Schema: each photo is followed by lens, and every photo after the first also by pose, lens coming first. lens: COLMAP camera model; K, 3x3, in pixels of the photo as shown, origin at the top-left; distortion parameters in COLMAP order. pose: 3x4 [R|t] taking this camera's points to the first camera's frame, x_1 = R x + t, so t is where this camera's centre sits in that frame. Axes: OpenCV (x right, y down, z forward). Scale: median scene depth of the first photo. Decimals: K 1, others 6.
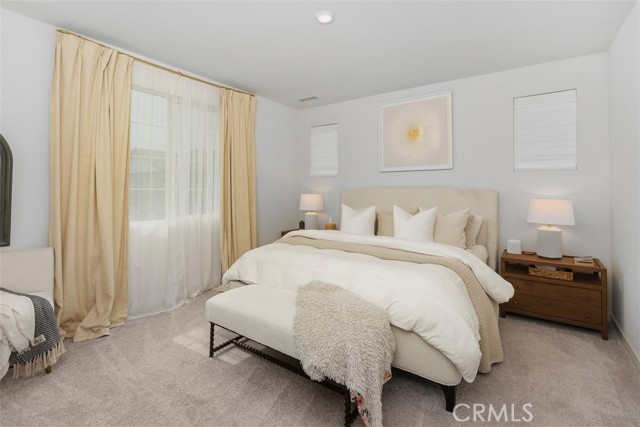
lens RADIAL K [[289.8, 0, 321.0], [0, 289.8, 194.2], [0, 0, 1]] dist [0.000560, 0.000126]
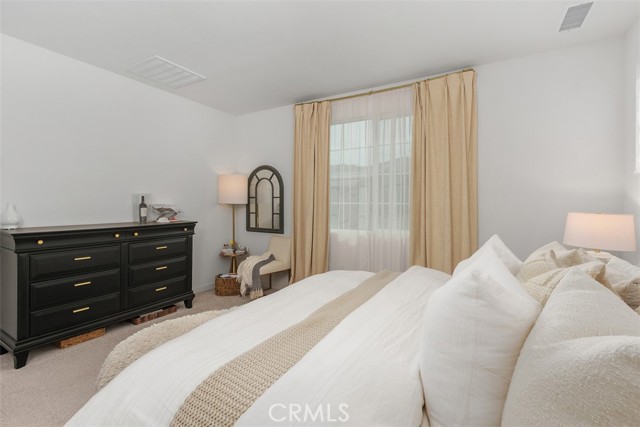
lens RADIAL K [[289.3, 0, 320.0], [0, 289.3, 213.5], [0, 0, 1]] dist [-0.000747, -0.000214]
pose [[0.106352, 0.031475, -0.993830, 0.554028], [-0.024414, 0.999280, 0.029035, -0.005413], [0.994029, 0.021175, 0.107044, 0.724398]]
